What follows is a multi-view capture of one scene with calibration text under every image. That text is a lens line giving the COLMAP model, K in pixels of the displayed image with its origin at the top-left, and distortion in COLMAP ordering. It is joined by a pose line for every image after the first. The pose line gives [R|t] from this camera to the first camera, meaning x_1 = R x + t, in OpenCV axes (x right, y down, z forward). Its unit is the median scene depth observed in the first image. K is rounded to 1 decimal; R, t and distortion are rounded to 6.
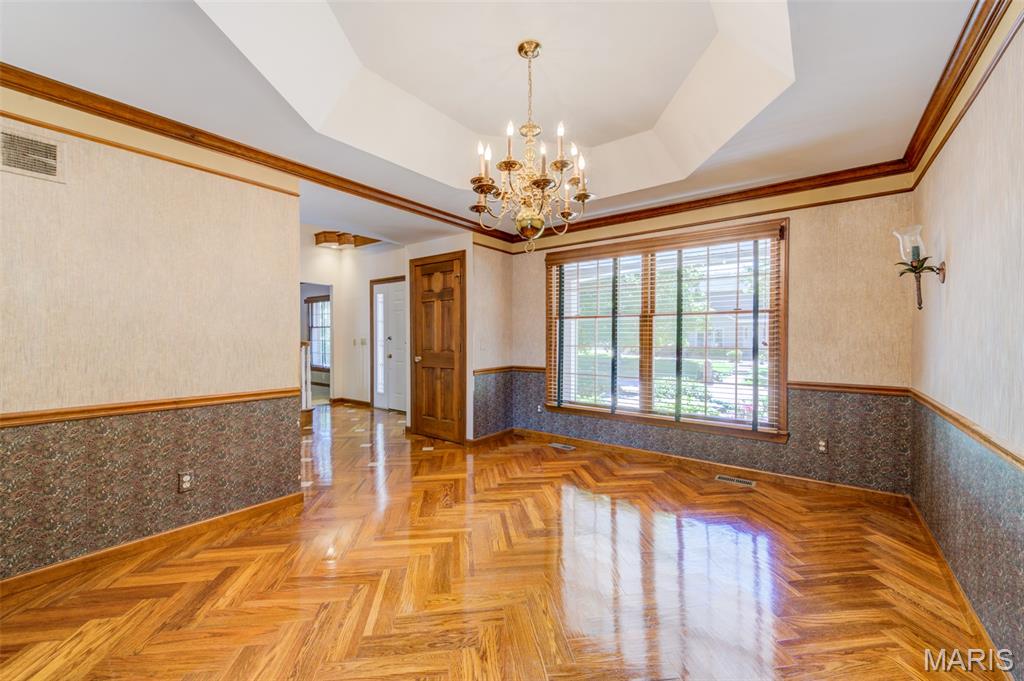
lens RADIAL K [[403.5, 0, 518.5], [0, 403.5, 342.1], [0, 0, 1]] dist [0.001982, -0.000468]
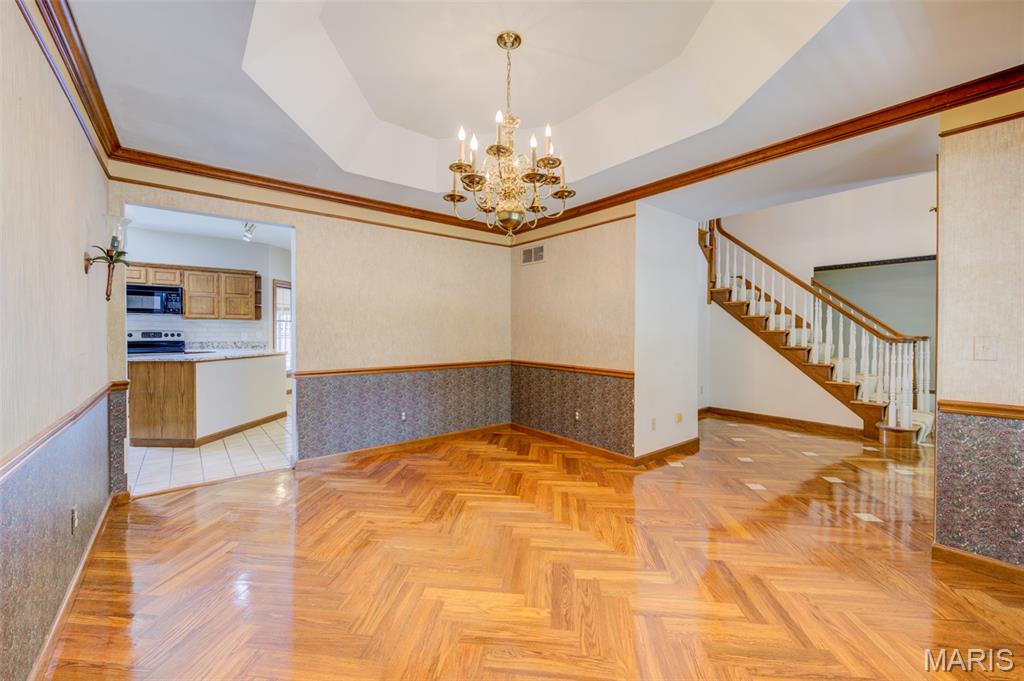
lens RADIAL K [[403.5, 0, 506.1], [0, 403.5, 337.4], [0, 0, 1]] dist [0.001982, -0.000468]
pose [[-0.253857, 0.006729, -0.967218, 0.324035], [-0.019844, 0.999729, 0.012163, 0.000515], [0.967038, 0.022282, -0.253654, 0.411355]]
